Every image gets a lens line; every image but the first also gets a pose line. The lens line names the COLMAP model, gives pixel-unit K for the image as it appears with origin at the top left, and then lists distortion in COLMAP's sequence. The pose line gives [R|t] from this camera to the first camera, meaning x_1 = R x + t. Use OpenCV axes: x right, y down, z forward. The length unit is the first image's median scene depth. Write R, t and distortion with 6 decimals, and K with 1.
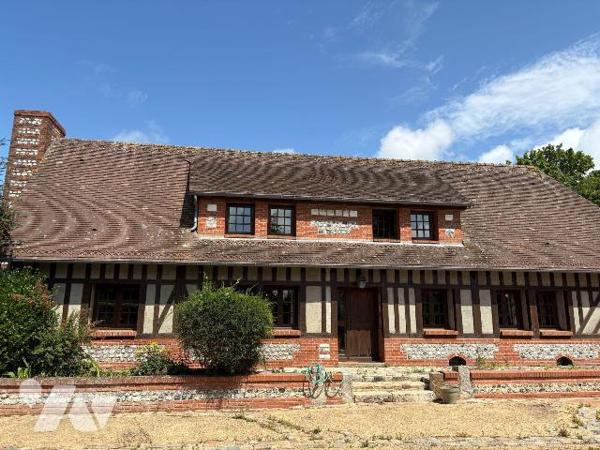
lens RADIAL K [[449.5, 0, 301.8], [0, 449.5, 224.1], [0, 0, 1]] dist [0.067925, -0.070514]
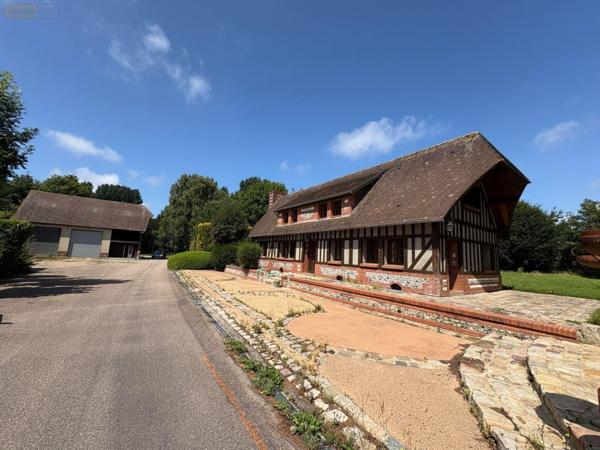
lens RADIAL K [[237.8, 0, 300.0], [0, 237.8, 225.0], [0, 0, 1]] dist [0.003293, -0.000496]
pose [[0.440993, -0.094552, -0.892516, 1.174932], [0.140441, 0.989455, -0.035430, 0.095867], [0.886455, -0.109722, 0.449622, 0.434398]]
